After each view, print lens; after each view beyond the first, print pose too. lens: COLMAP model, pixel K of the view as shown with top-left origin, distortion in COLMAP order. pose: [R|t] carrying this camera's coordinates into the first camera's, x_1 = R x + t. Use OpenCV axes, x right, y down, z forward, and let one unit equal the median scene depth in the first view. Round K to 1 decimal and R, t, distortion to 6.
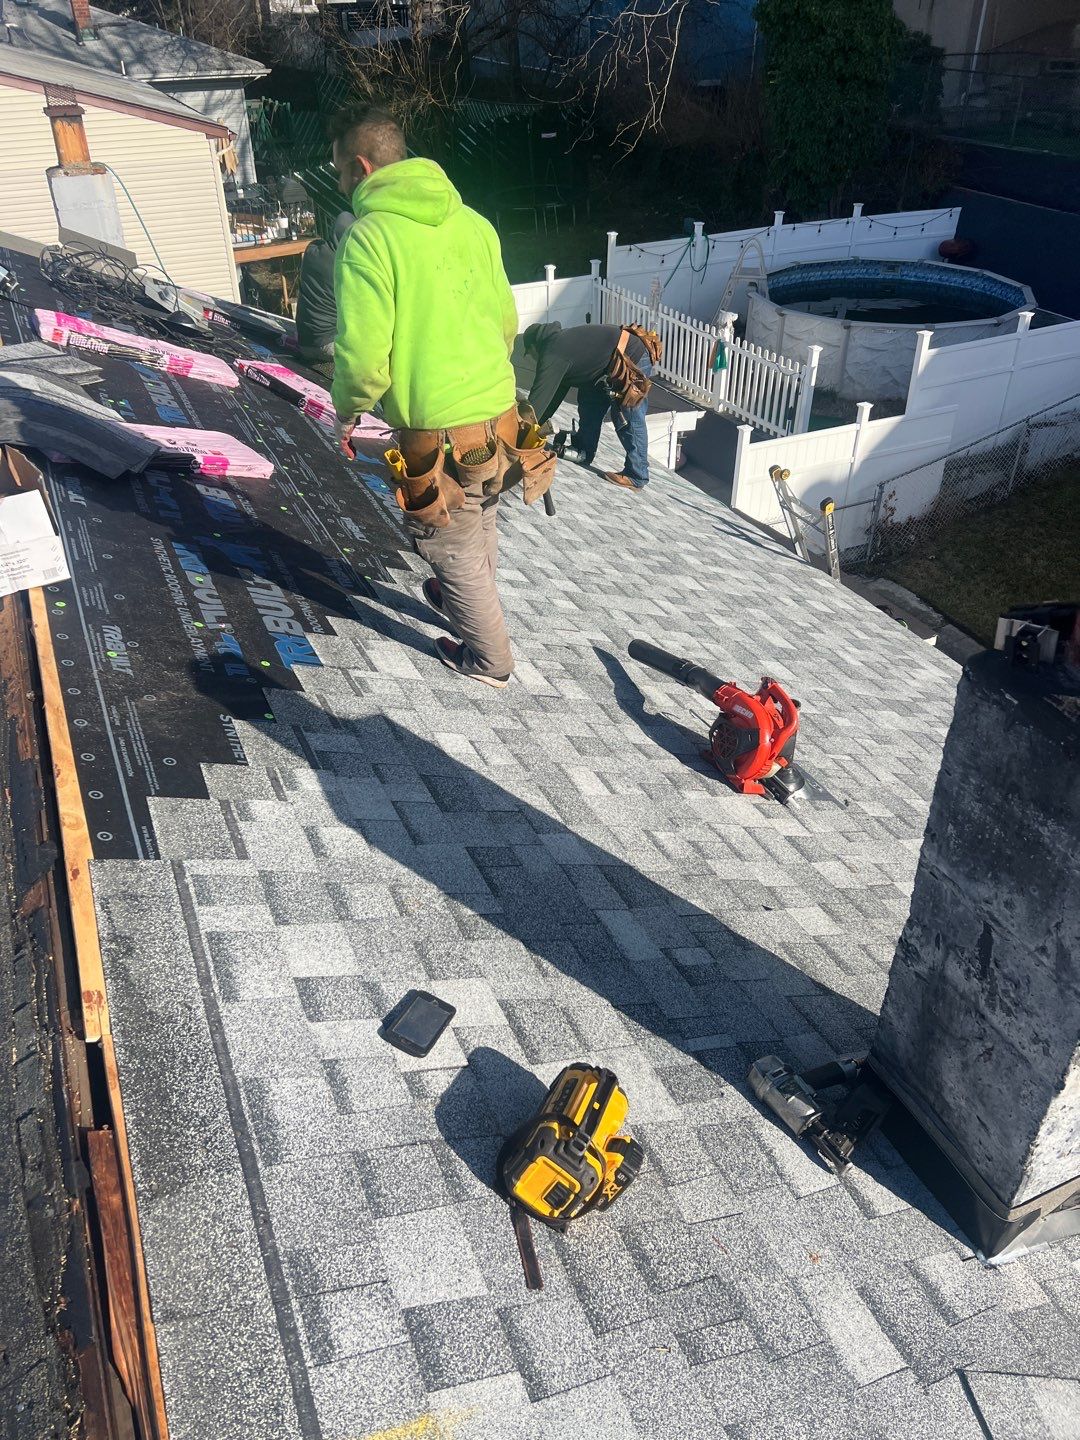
lens RADIAL K [[1064.8, 0, 535.5], [0, 1064.8, 736.7], [0, 0, 1]] dist [0.047632, -0.048540]
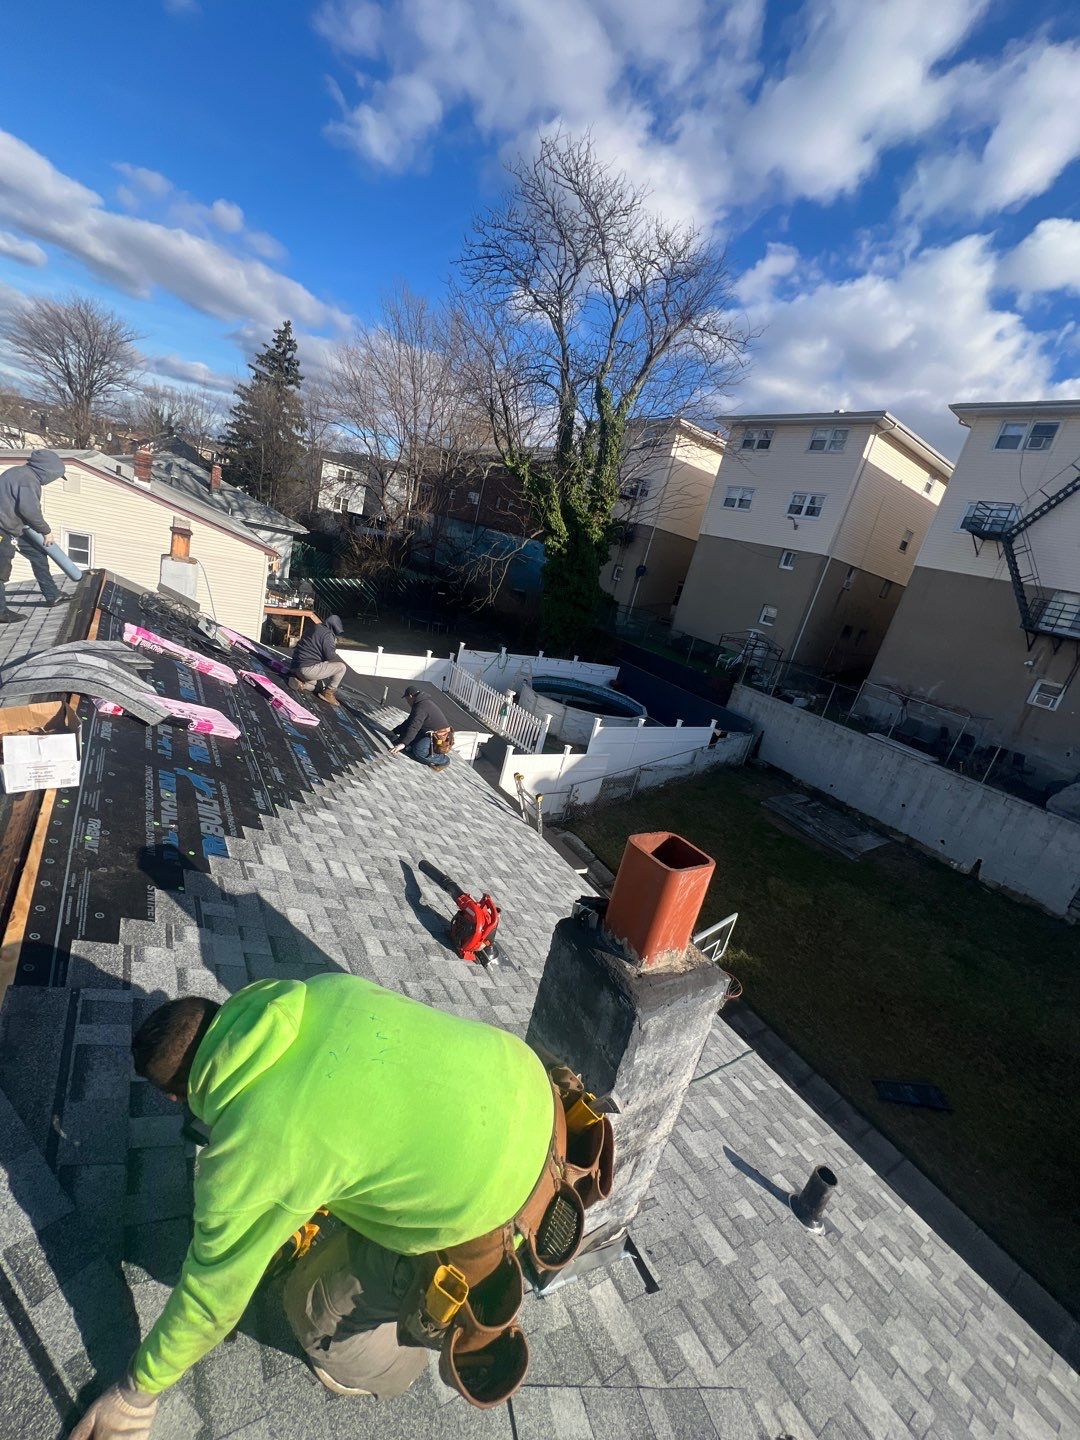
lens RADIAL K [[565.6, 0, 547.2], [0, 565.6, 721.6], [0, 0, 1]] dist [-0.000435, -0.000531]
pose [[0.955259, 0.187584, 0.228675, 0.009302], [-0.111267, 0.944272, -0.309791, -0.011686], [-0.274043, 0.270486, 0.922896, -0.007682]]
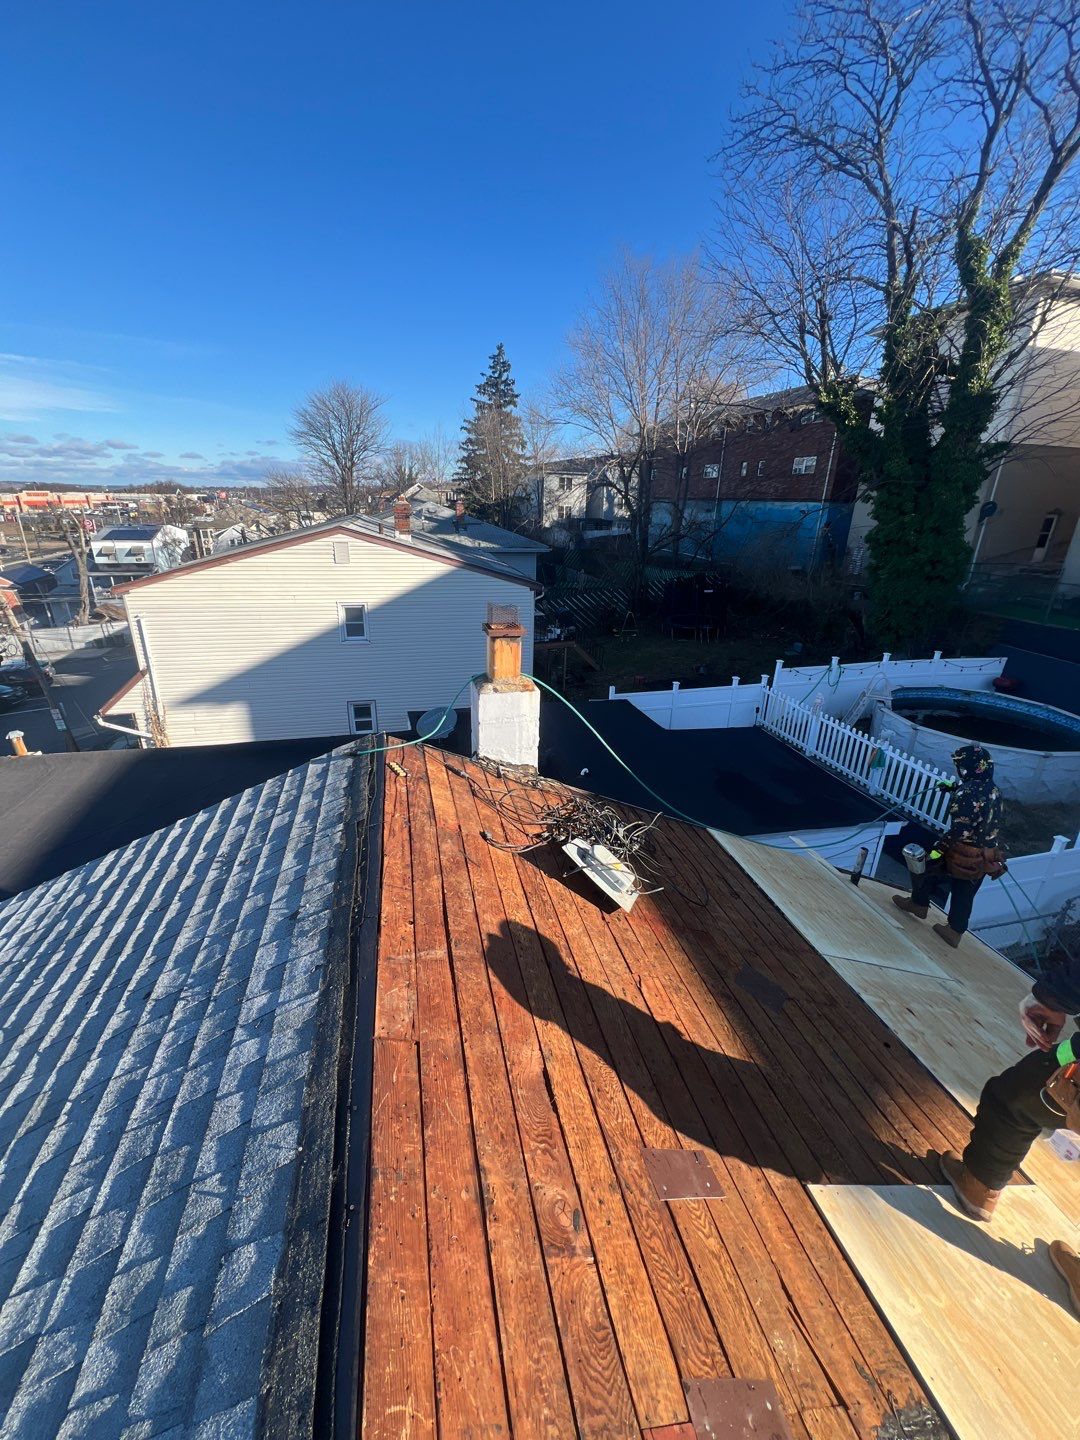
lens RADIAL K [[570.2, 0, 544.3], [0, 570.2, 723.6], [0, 0, 1]] dist [-0.007087, 0.001610]
pose [[0.982883, 0.097245, -0.156475, -0.165422], [-0.133091, 0.962080, -0.238094, -0.198052], [0.127388, 0.254844, 0.958555, 0.278977]]
